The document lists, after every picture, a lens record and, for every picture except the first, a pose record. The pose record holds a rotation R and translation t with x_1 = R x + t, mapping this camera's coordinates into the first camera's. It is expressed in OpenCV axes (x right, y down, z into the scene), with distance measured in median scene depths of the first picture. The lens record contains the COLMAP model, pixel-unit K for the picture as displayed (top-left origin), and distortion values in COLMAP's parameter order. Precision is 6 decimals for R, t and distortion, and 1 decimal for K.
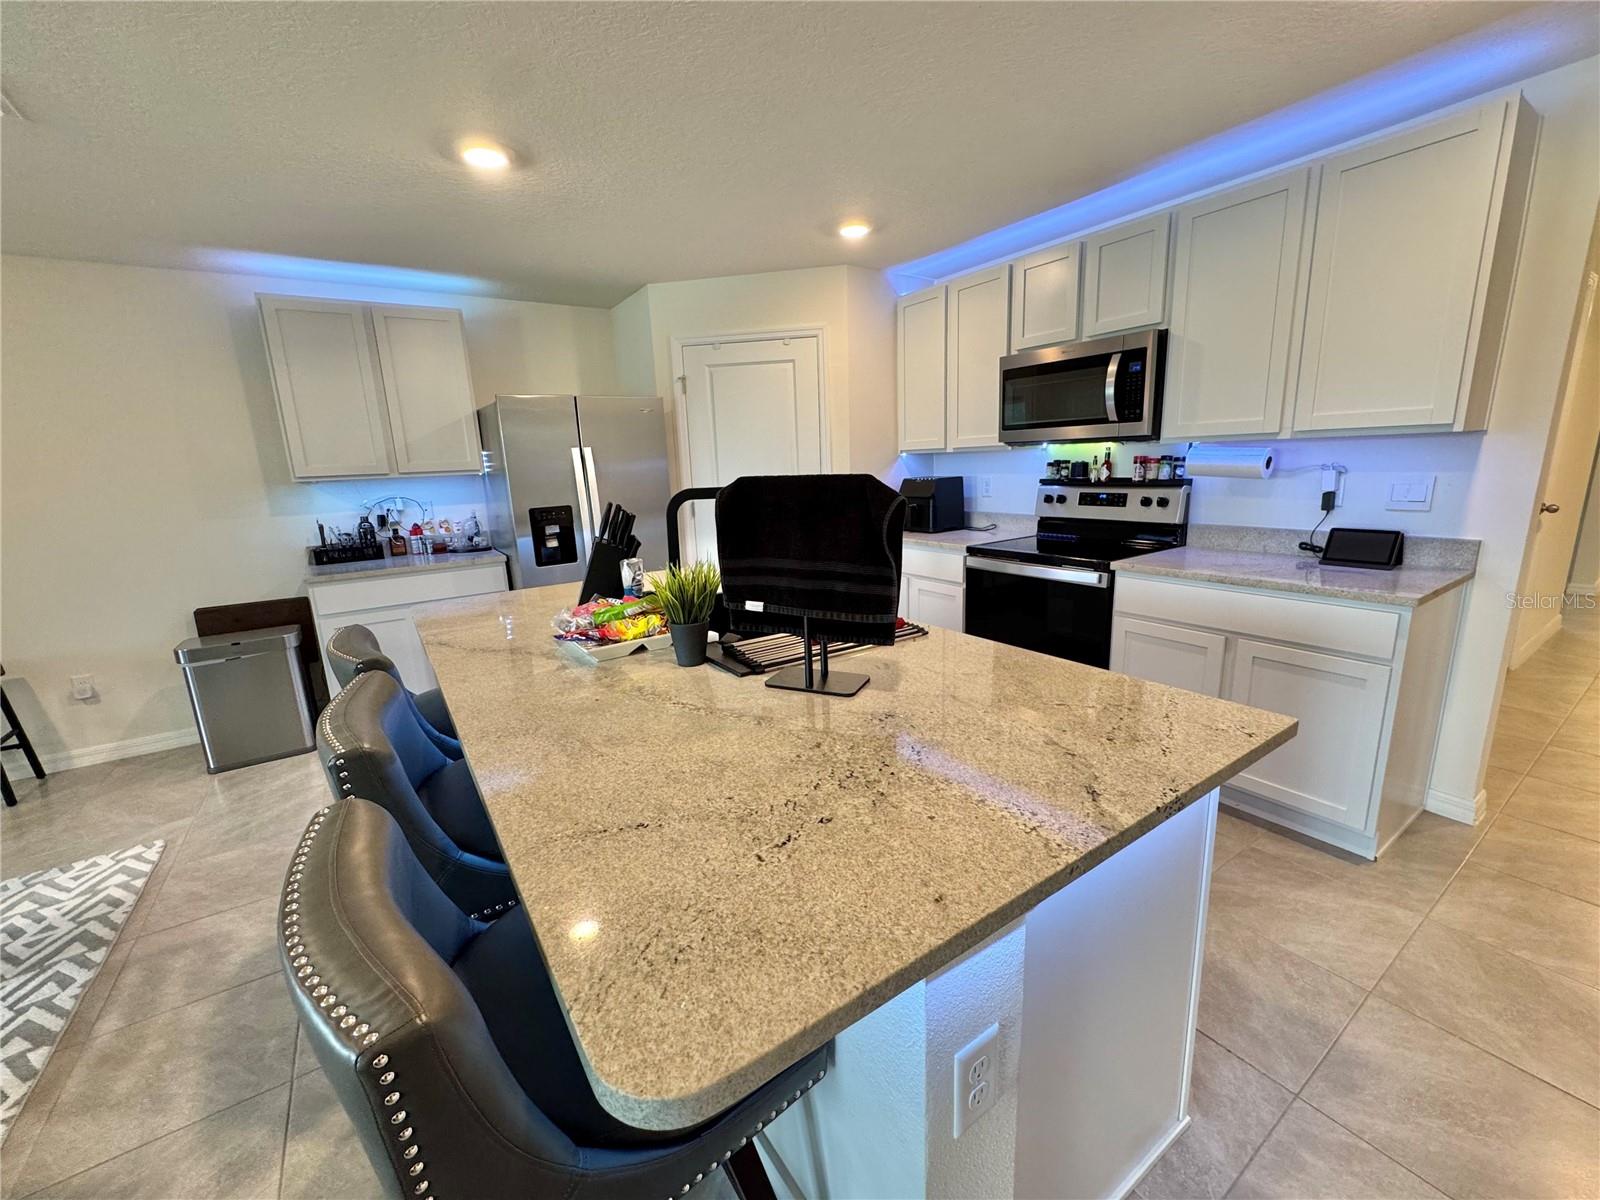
lens RADIAL K [[640.7, 0, 806.7], [0, 640.7, 594.4], [0, 0, 1]] dist [-0.000983, -0.000035]
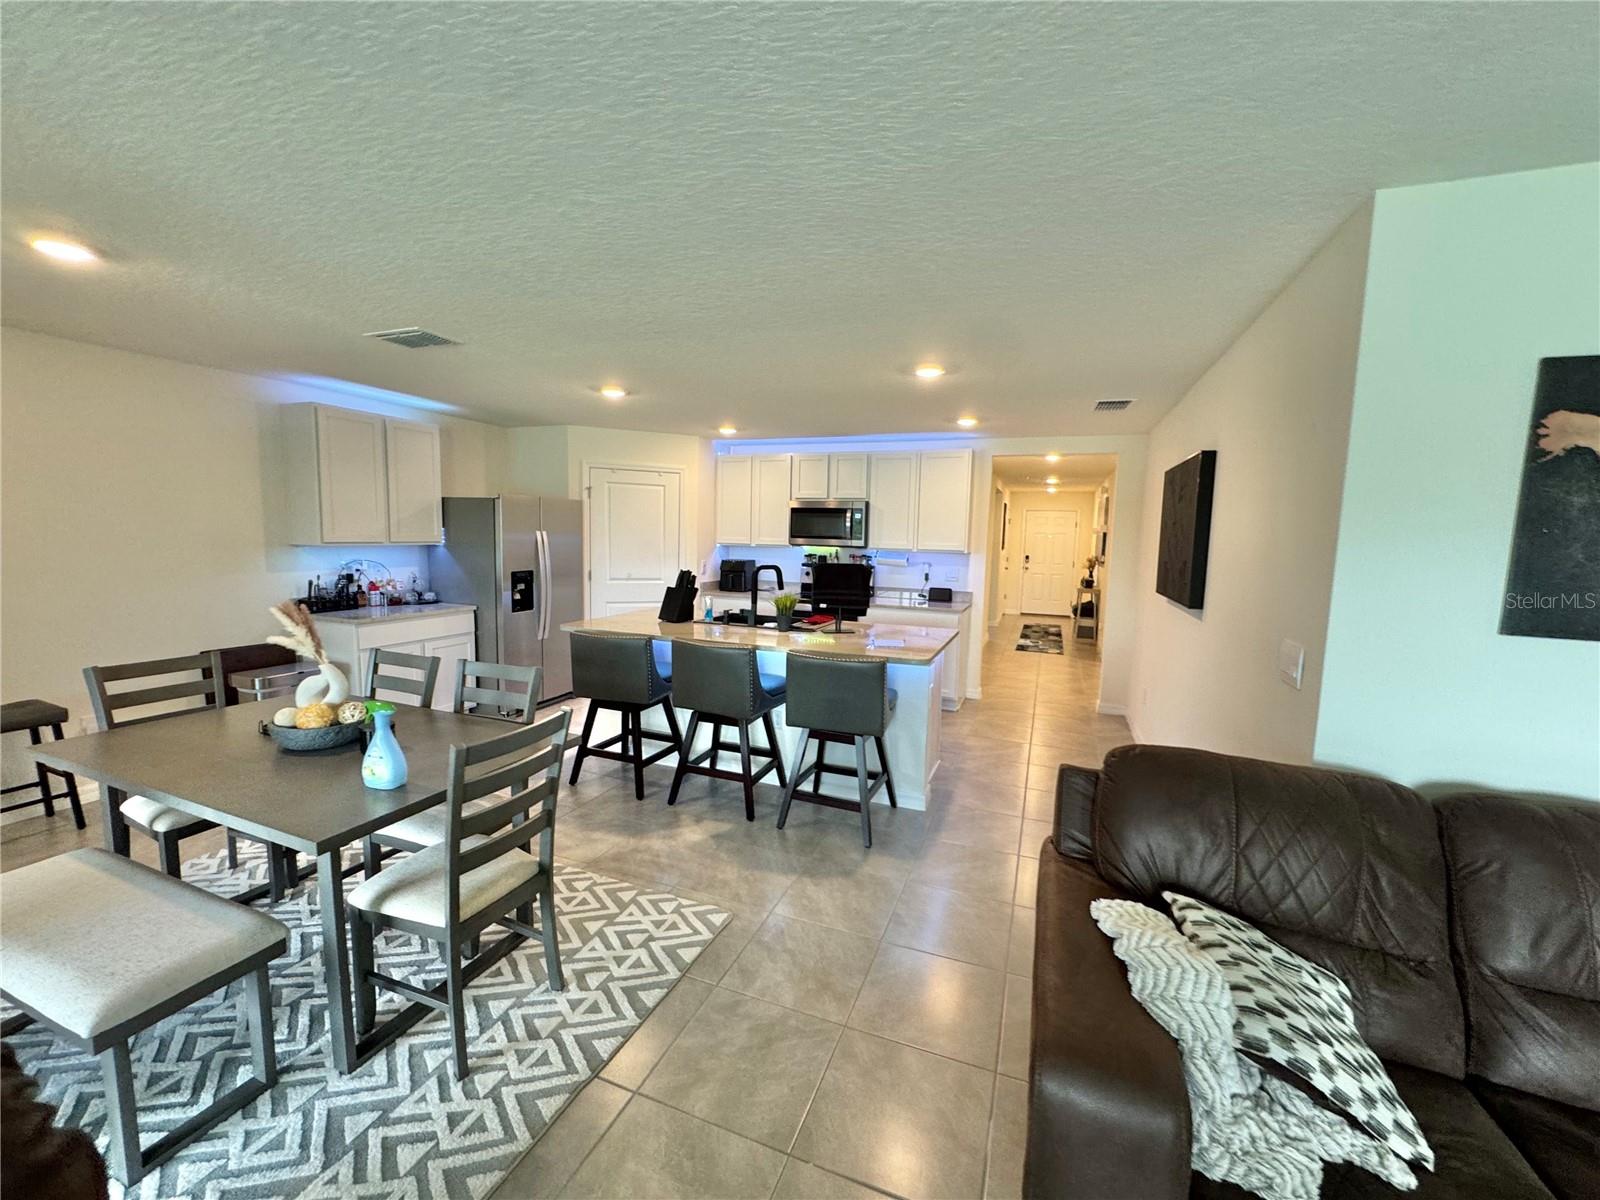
lens RADIAL K [[637.3, 0, 800.0], [0, 637.3, 600.0], [0, 0, 1]] dist [-0.000184, 0.000117]
pose [[0.822116, 0.001168, 0.569319, -0.725870], [0.061273, 0.994008, -0.090520, 0.099271], [-0.566014, 0.109302, 0.817118, -0.530653]]
